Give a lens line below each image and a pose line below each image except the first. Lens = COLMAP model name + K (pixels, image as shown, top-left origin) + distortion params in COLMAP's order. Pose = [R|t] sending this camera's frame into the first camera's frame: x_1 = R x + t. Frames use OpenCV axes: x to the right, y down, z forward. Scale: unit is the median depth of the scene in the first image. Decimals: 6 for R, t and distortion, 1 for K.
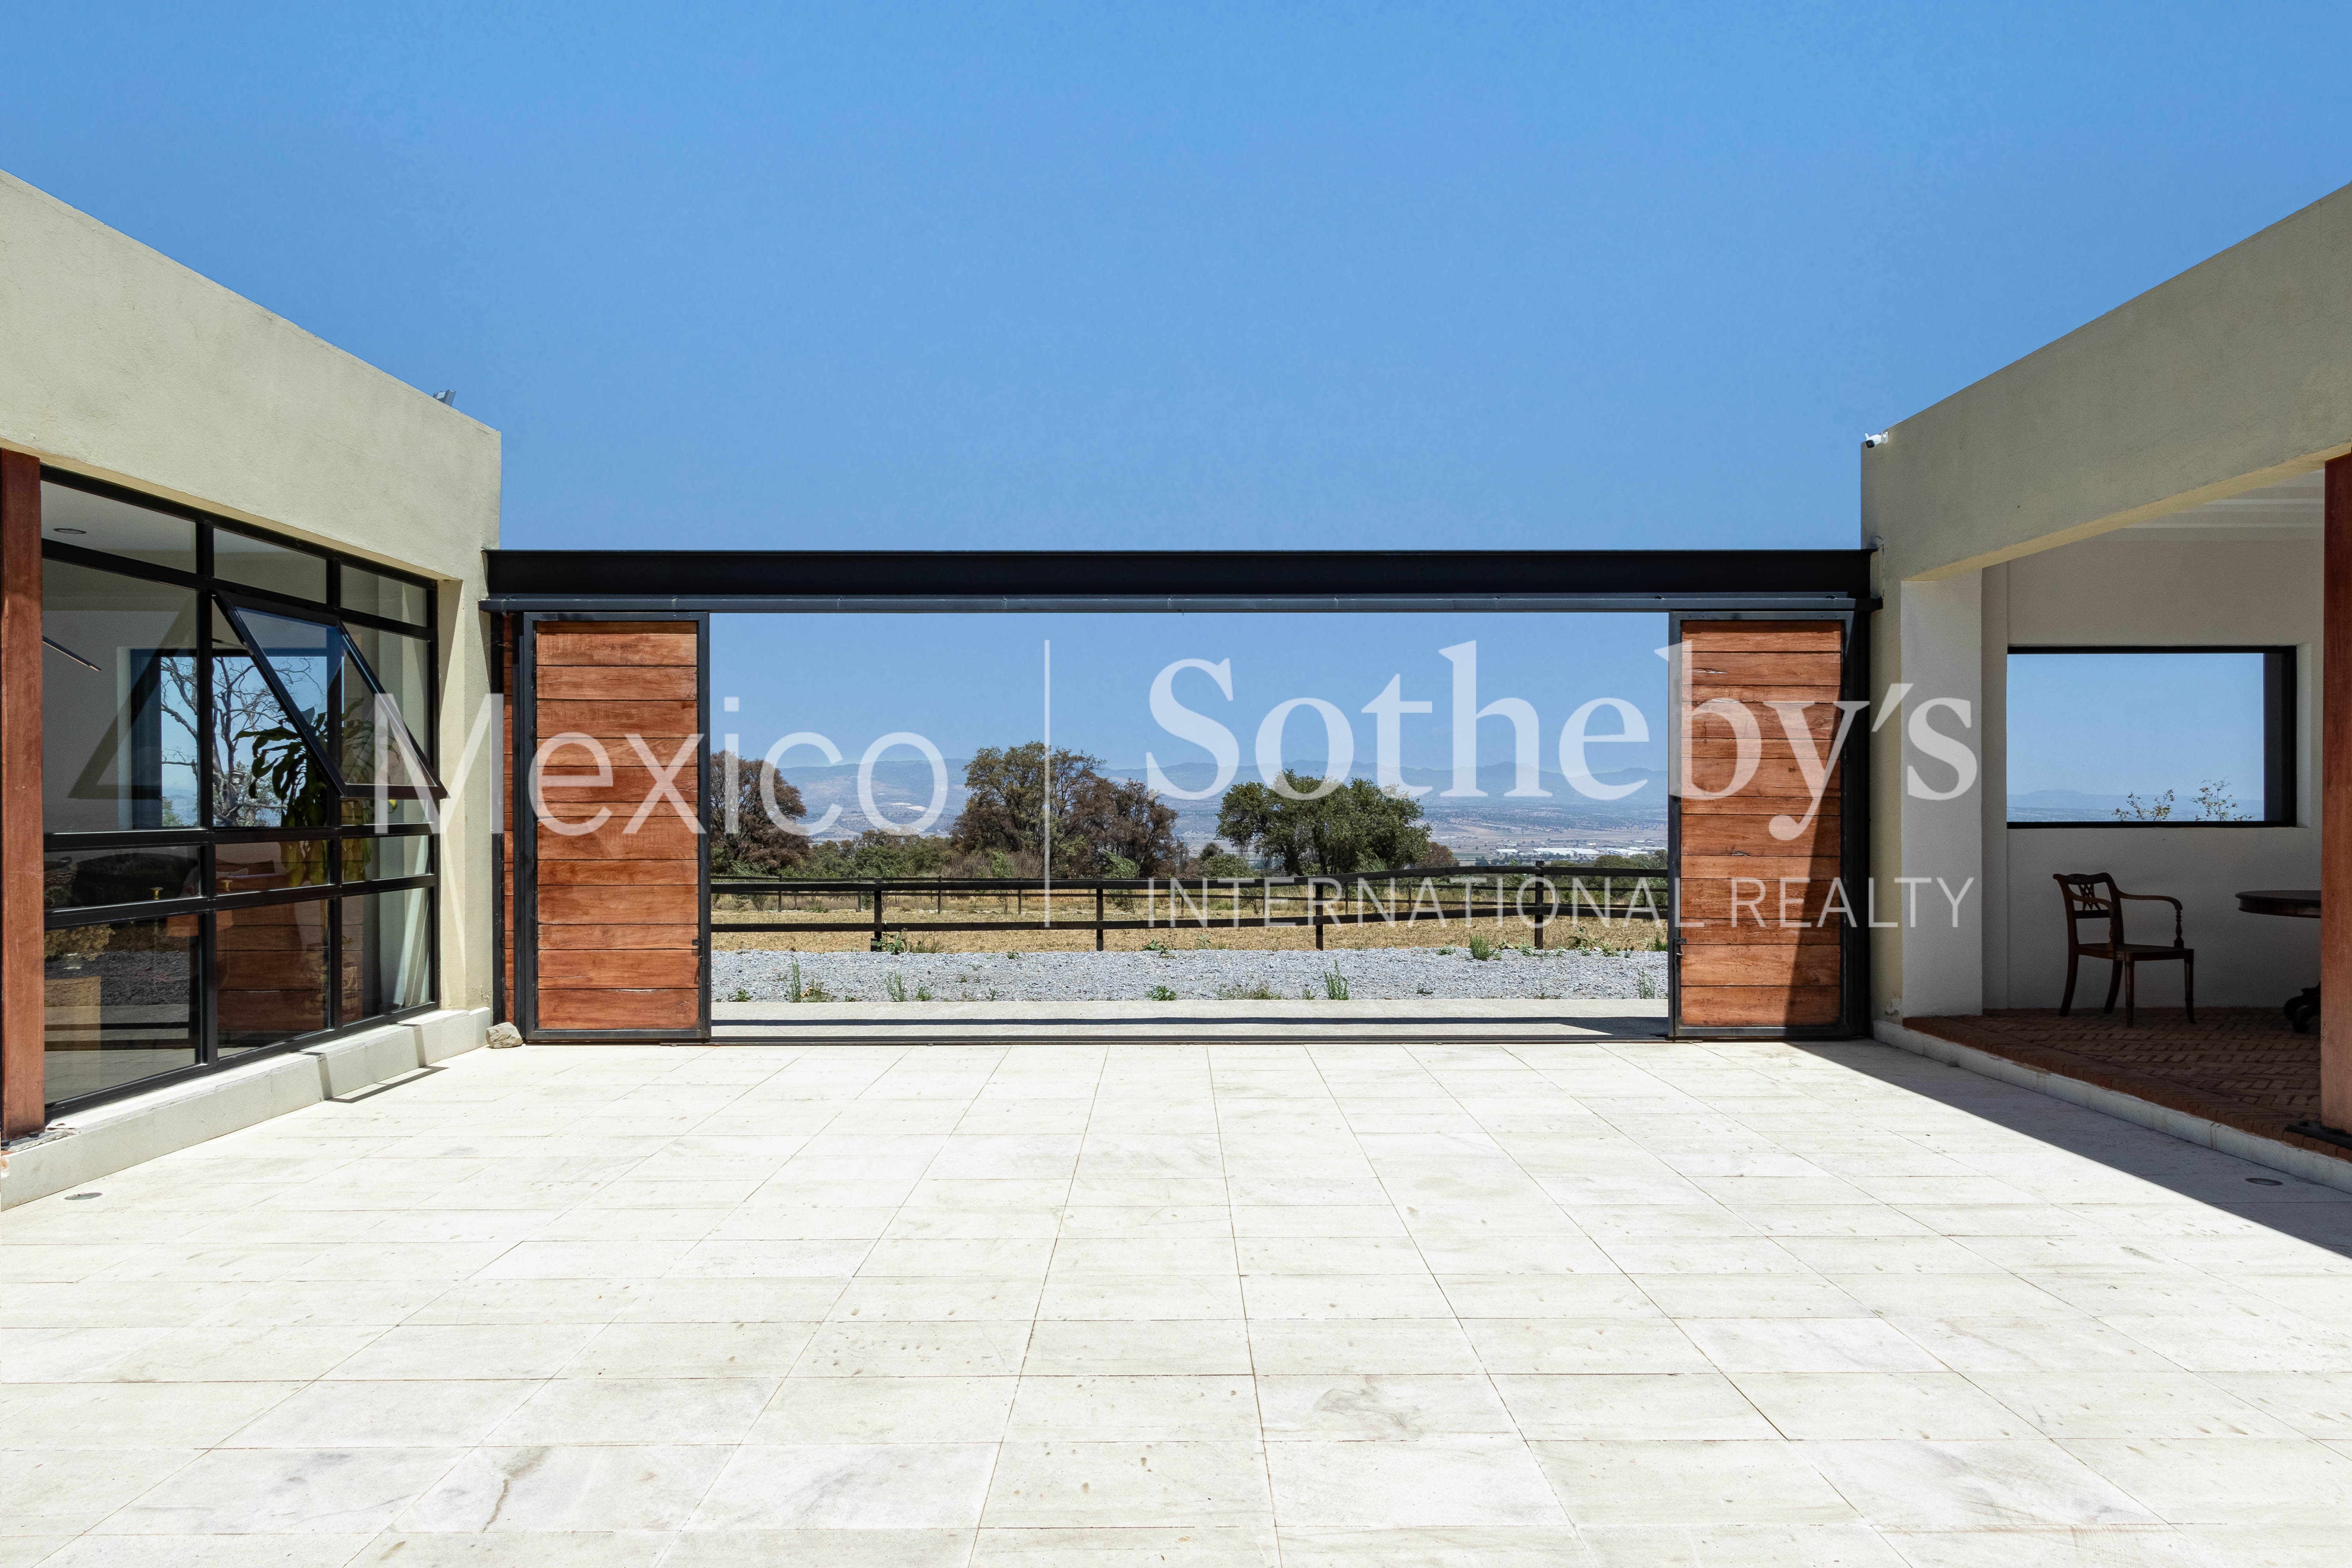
lens RADIAL K [[1477.1, 0, 1176.0], [0, 1477.1, 784.0], [0, 0, 1]] dist [0.018024, 0.000205]
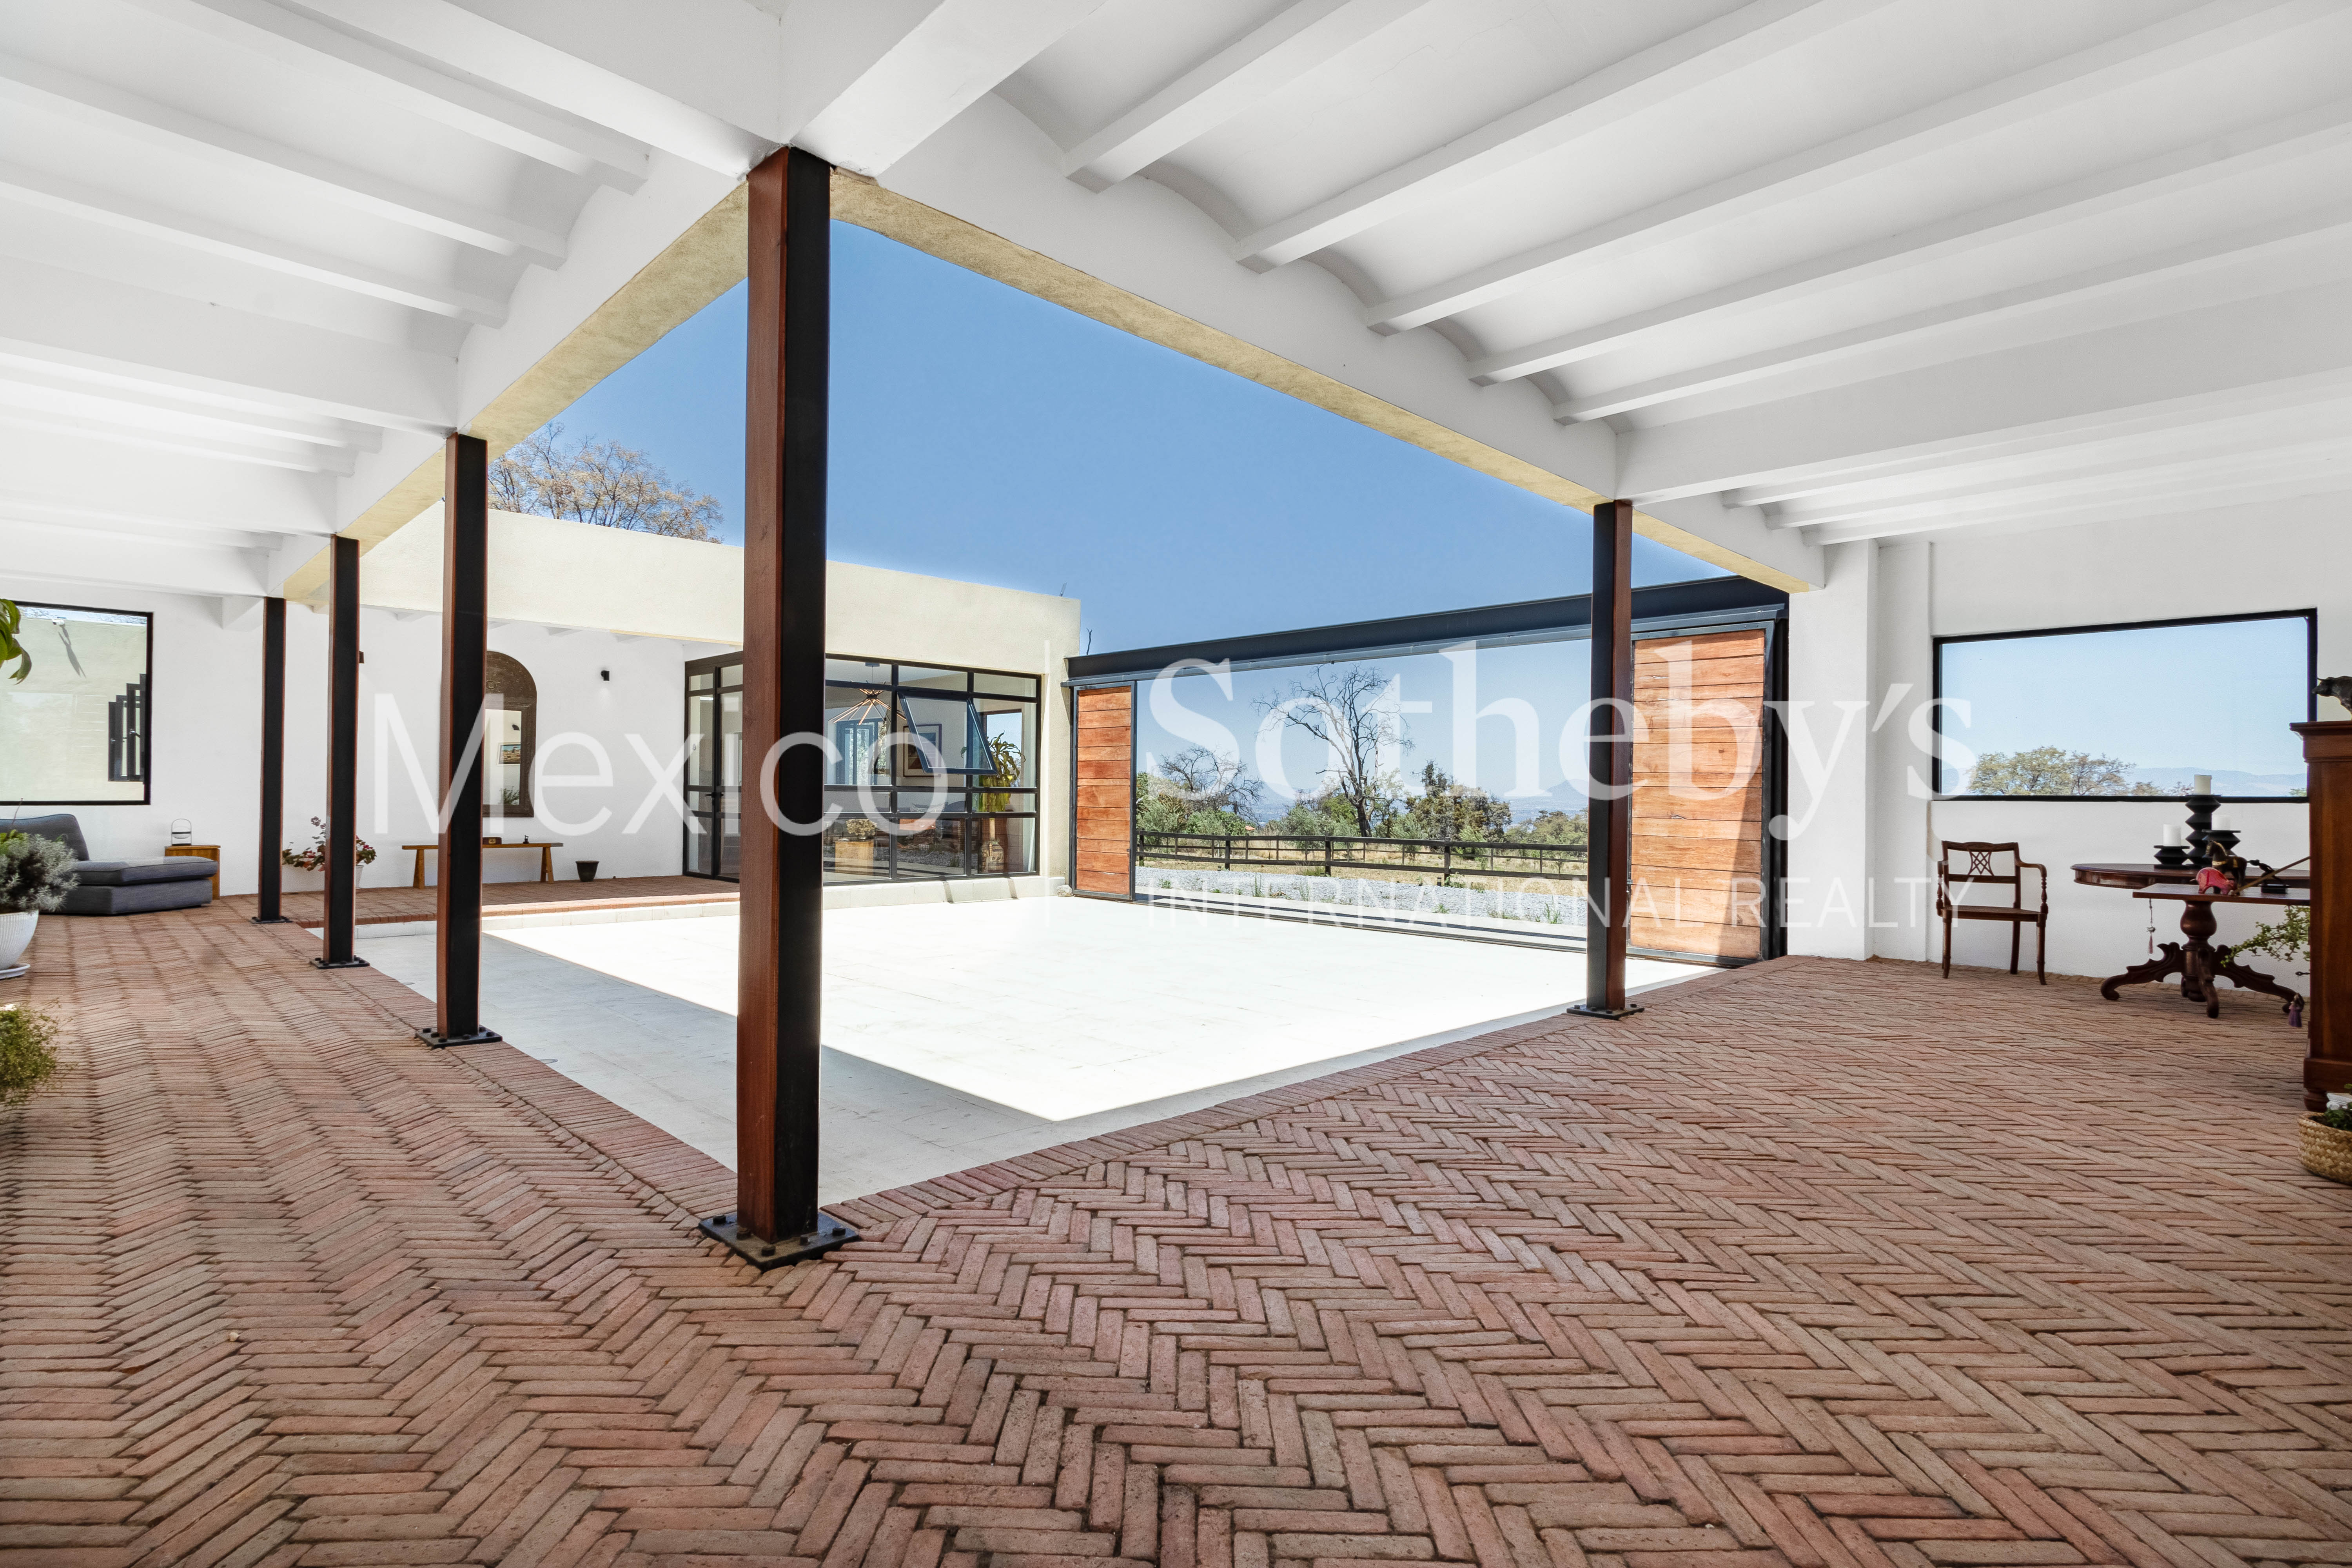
lens RADIAL K [[1134.9, 0, 1176.0], [0, 1134.9, 784.0], [0, 0, 1]] dist [-0.000286, 0.000044]
pose [[0.700083, 0.002482, -0.714057, 0.787972], [-0.004496, 0.999989, -0.000932, 0.020665], [0.714047, 0.003863, 0.700087, -0.003911]]
